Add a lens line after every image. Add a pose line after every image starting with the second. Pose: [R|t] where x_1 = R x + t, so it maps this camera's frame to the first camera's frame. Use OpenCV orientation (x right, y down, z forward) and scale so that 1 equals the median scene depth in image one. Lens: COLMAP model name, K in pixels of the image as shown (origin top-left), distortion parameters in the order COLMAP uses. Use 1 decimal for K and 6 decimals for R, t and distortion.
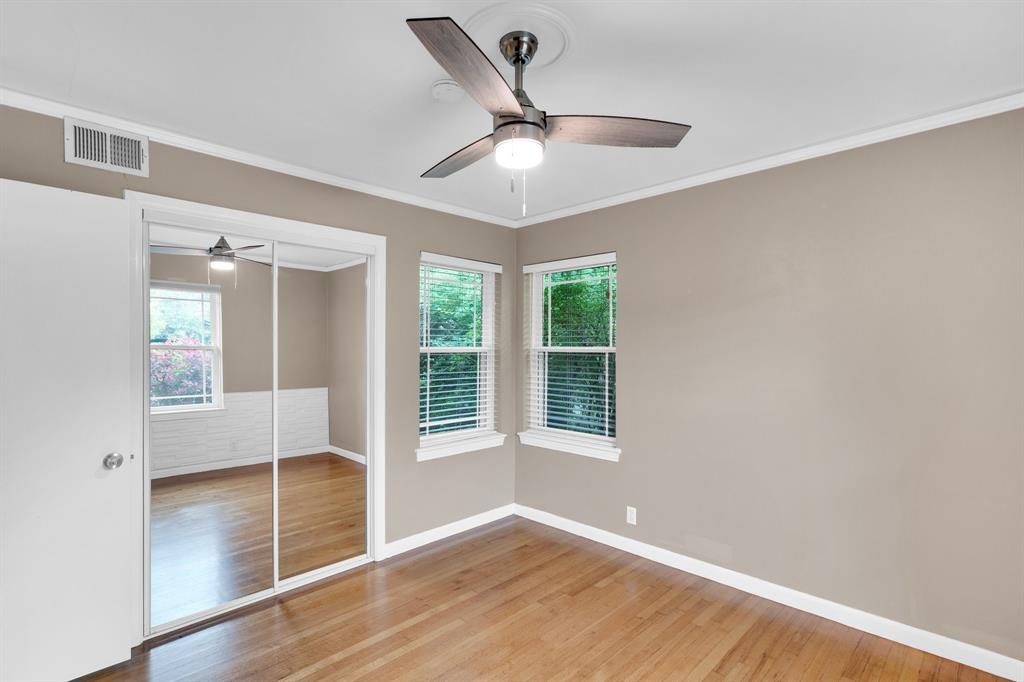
lens RADIAL K [[488.6, 0, 516.0], [0, 488.6, 349.9], [0, 0, 1]] dist [-0.000587, 0.000453]
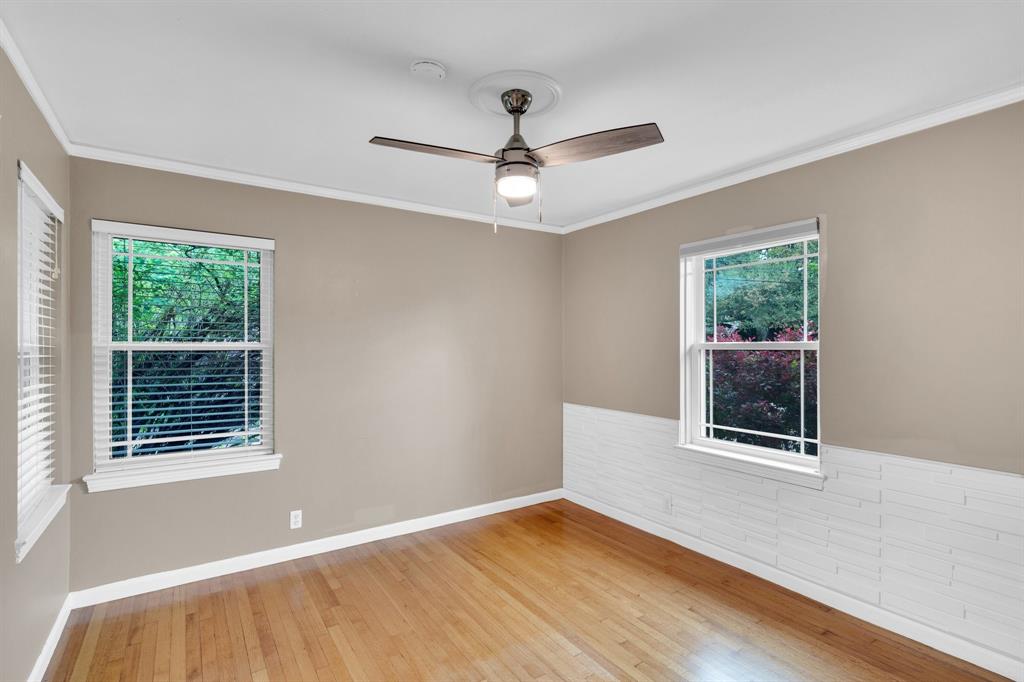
lens RADIAL K [[488.6, 0, 506.1], [0, 488.6, 342.3], [0, 0, 1]] dist [-0.000587, 0.000453]
pose [[0.213176, 0.006495, 0.976992, -0.666761], [0.012326, 0.999880, -0.009337, 0.007060], [-0.976936, 0.014033, 0.213070, 0.425518]]
